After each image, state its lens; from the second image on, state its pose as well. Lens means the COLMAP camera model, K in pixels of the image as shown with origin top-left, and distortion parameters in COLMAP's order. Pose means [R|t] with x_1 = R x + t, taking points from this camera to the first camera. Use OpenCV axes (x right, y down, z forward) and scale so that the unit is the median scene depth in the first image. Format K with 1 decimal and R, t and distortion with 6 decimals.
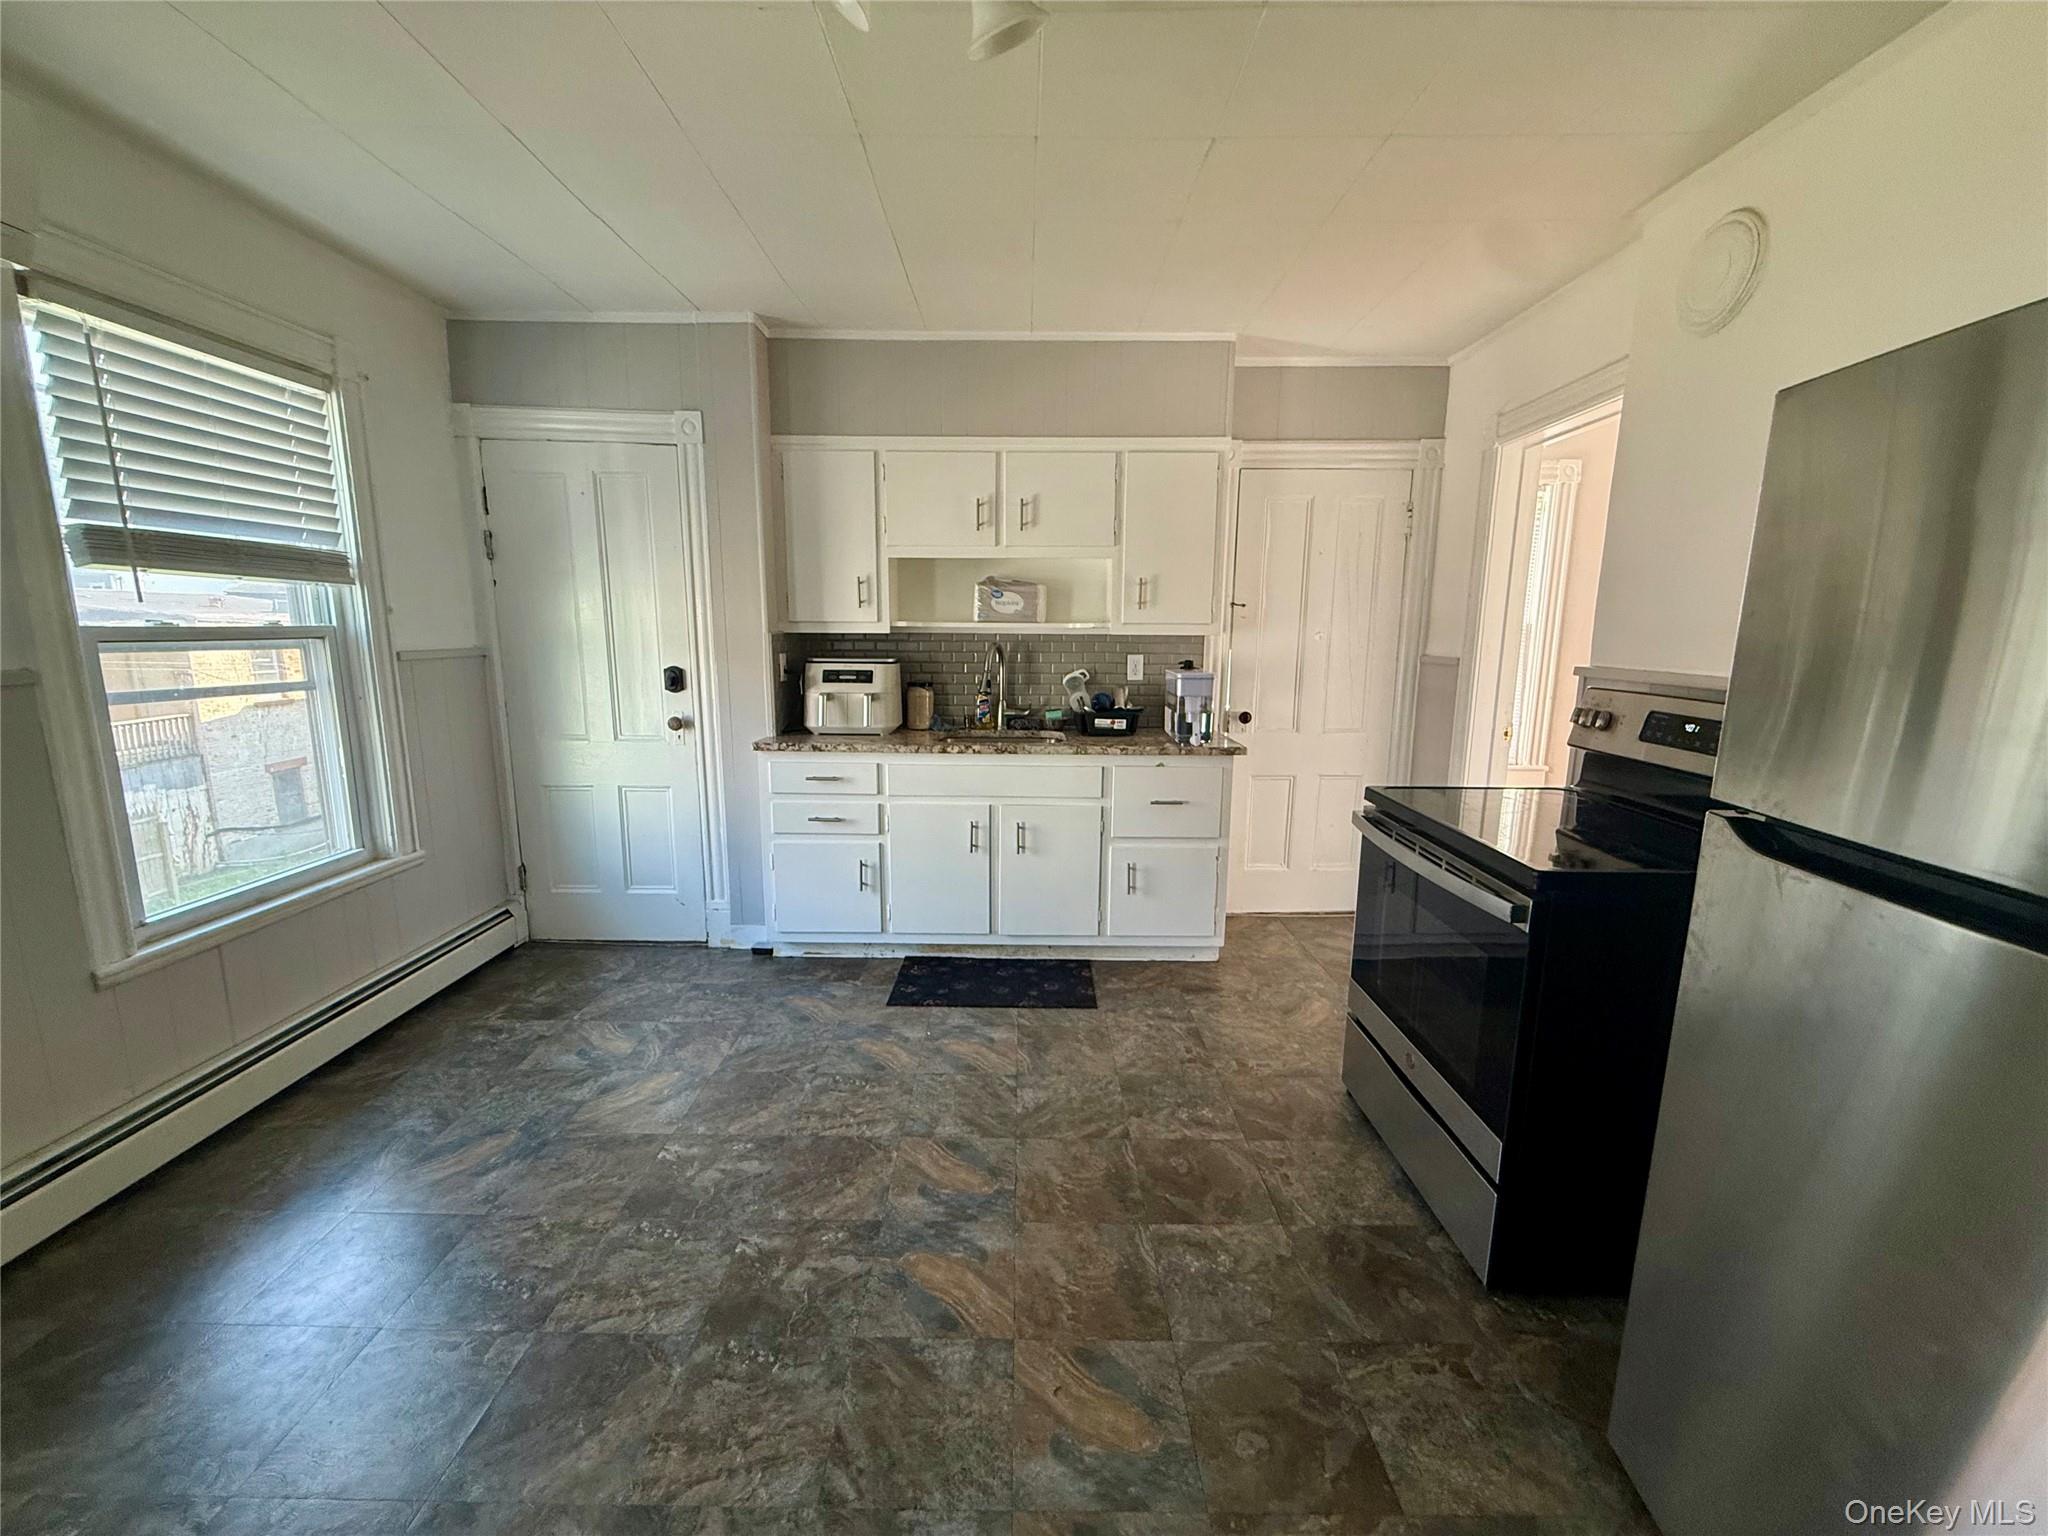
lens RADIAL K [[825.6, 0, 1018.3], [0, 825.6, 768.6], [0, 0, 1]] dist [-0.000493, -0.000285]
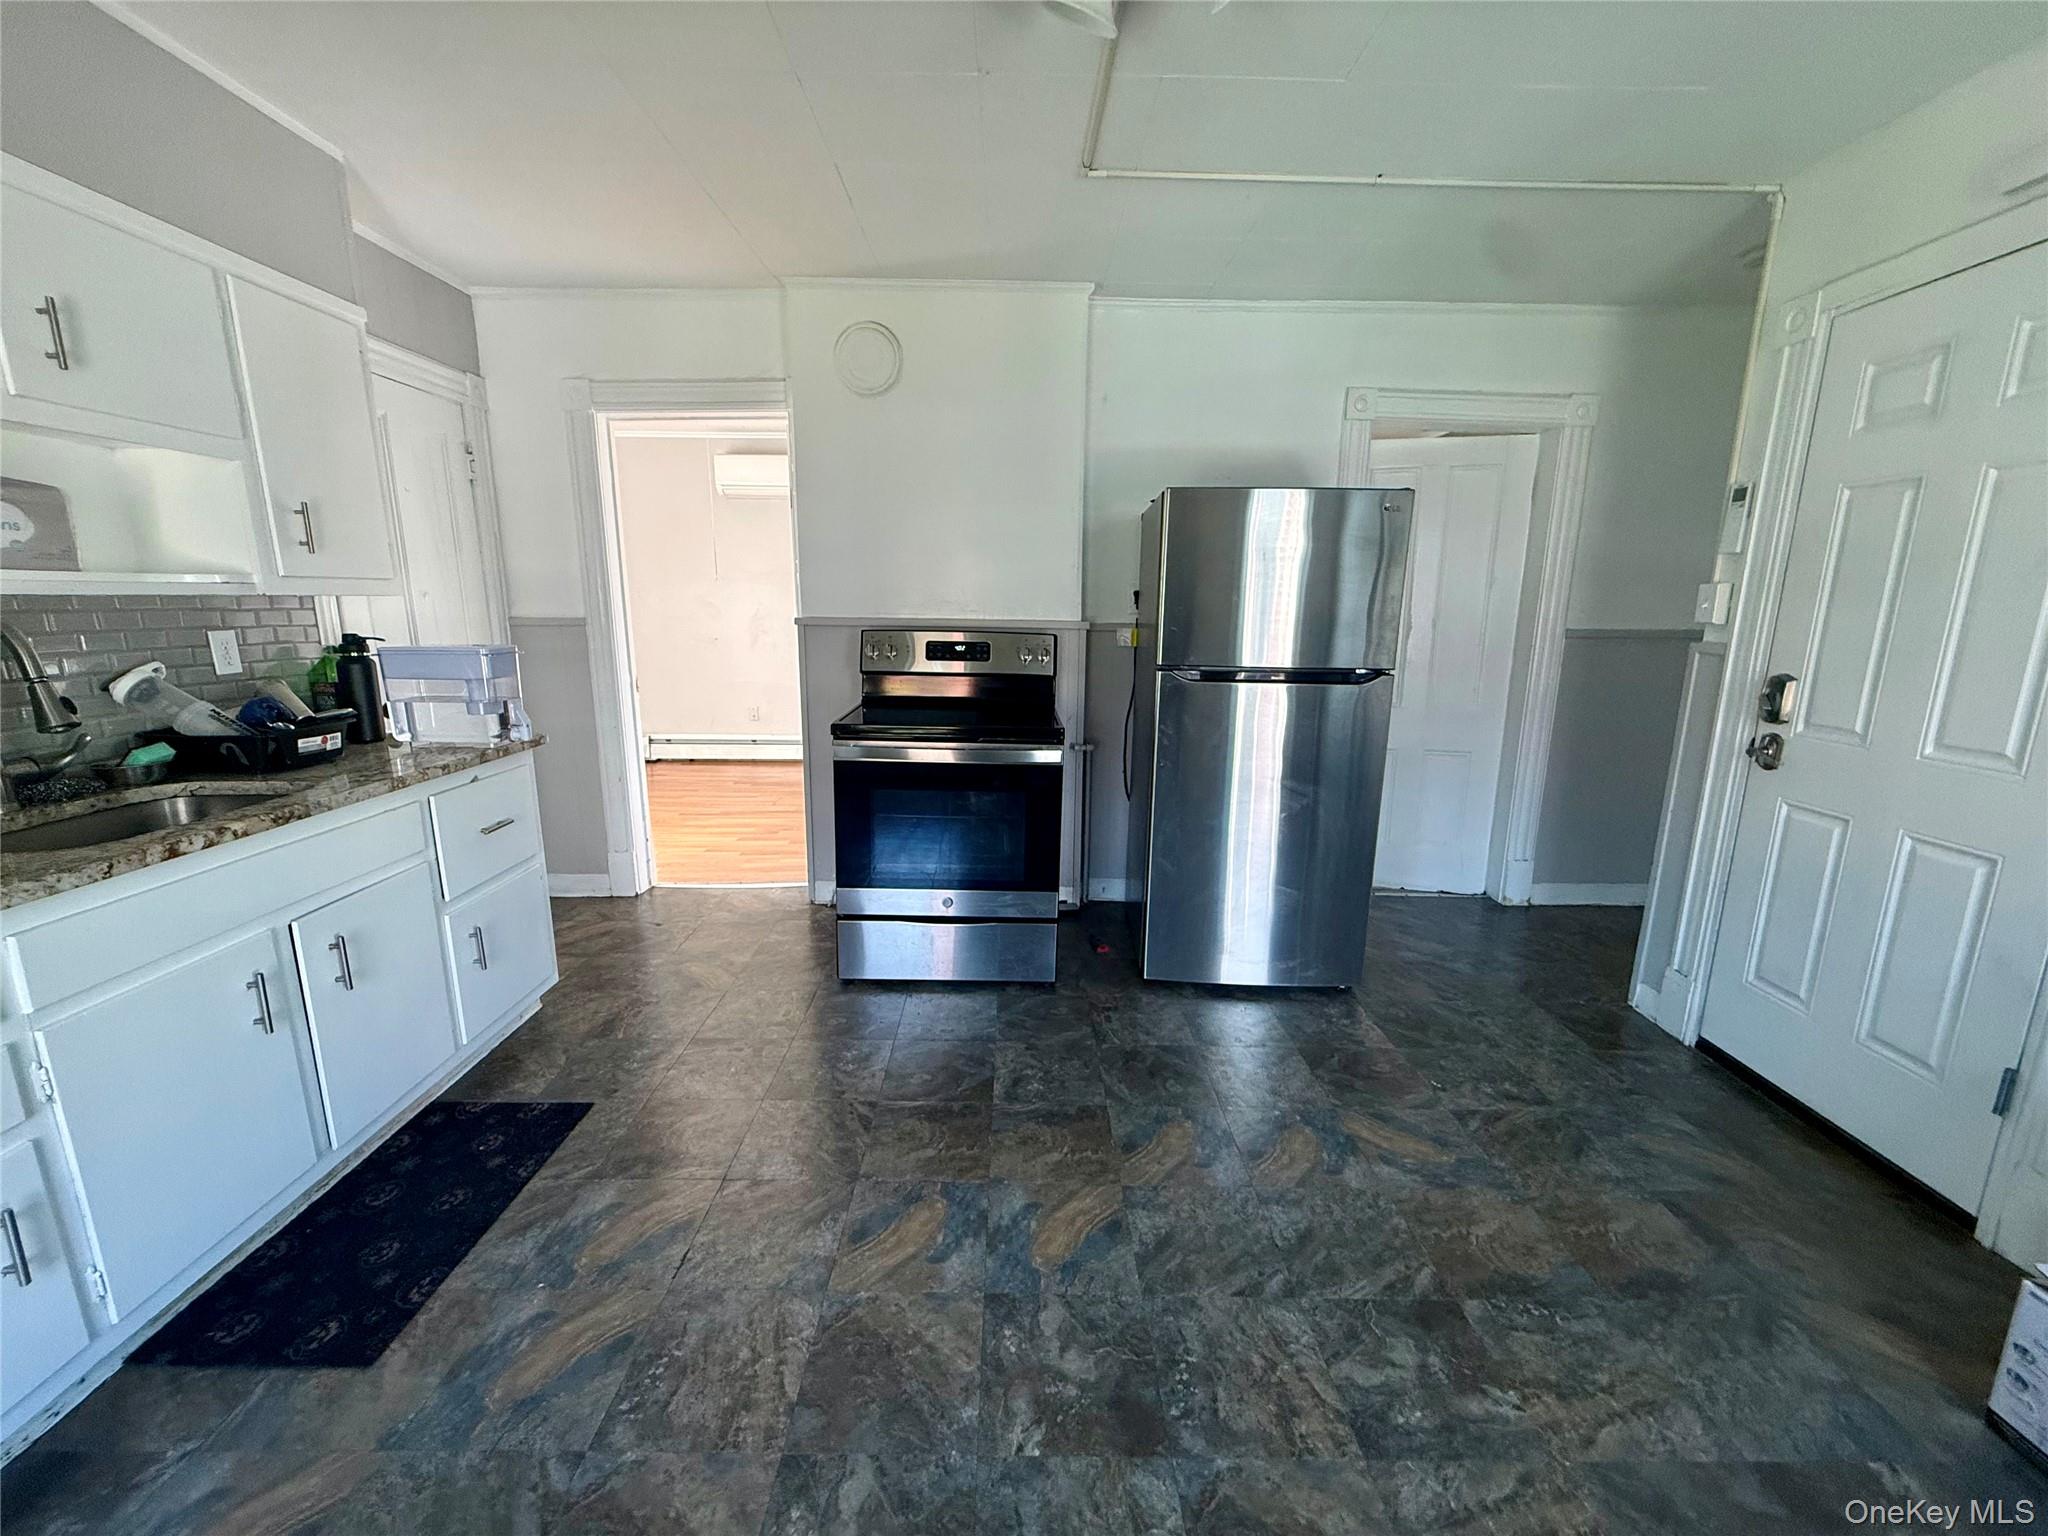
lens RADIAL K [[825.6, 0, 1019.2], [0, 825.6, 770.9], [0, 0, 1]] dist [-0.000493, -0.000285]
pose [[-0.022844, -0.209966, 0.977442, -0.939516], [0.164561, 0.963571, 0.210833, -0.147909], [-0.986102, 0.165665, 0.012540, 0.927456]]
